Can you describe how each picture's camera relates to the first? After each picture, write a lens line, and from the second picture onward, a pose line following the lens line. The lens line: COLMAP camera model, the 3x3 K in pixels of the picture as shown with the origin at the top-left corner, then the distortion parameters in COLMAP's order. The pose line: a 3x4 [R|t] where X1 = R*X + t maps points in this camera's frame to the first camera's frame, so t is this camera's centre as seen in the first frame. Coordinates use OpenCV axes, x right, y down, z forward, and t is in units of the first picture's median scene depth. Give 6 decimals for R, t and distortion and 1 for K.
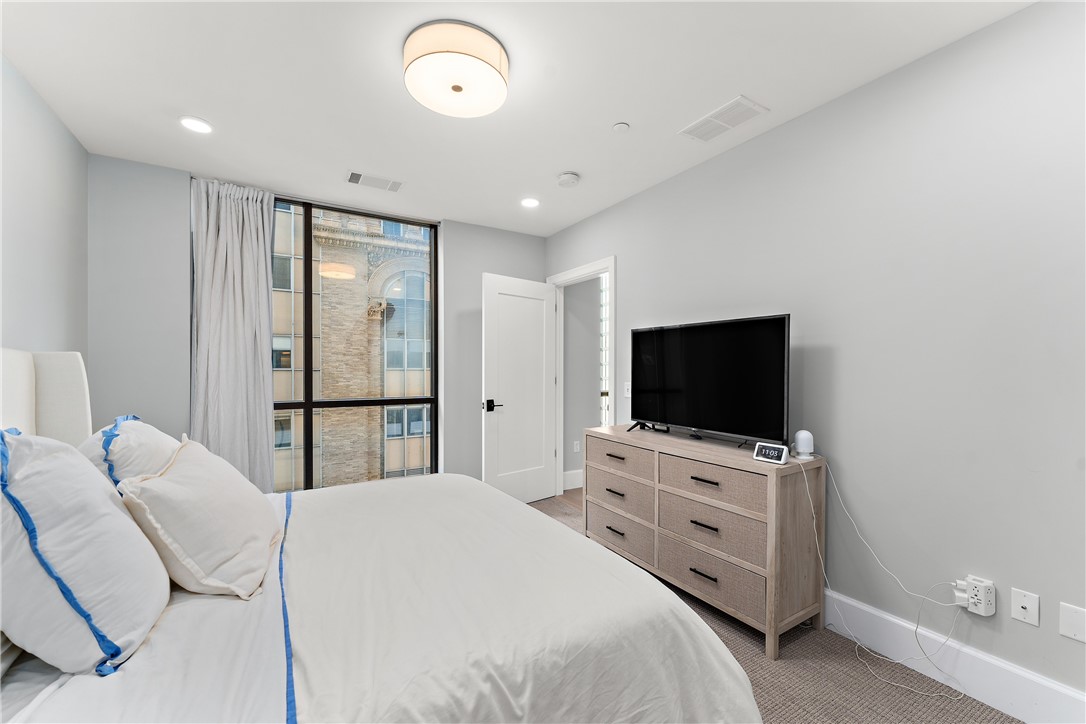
lens RADIAL K [[435.2, 0, 557.8], [0, 435.2, 375.1], [0, 0, 1]] dist [0.001786, 0.000744]
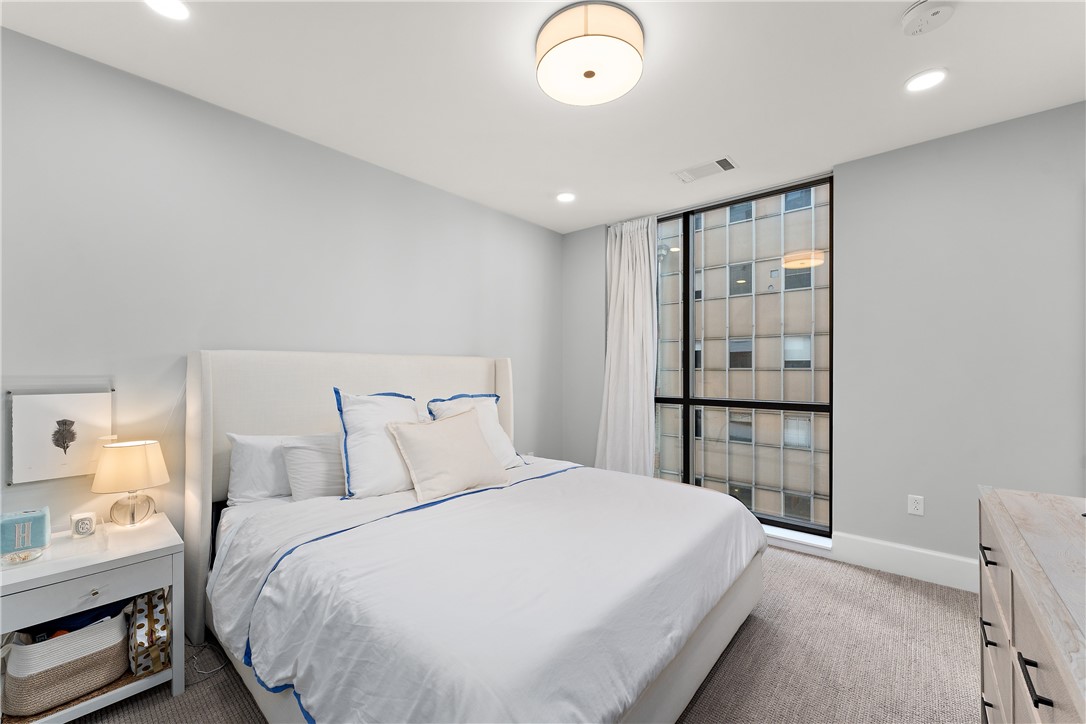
lens RADIAL K [[435.2, 0, 506.9], [0, 435.2, 365.9], [0, 0, 1]] dist [0.001786, 0.000744]
pose [[0.266849, -0.005927, -0.963720, 0.384946], [-0.014763, 0.999839, -0.010237, -0.000631], [0.963625, 0.016960, 0.266718, 0.337157]]
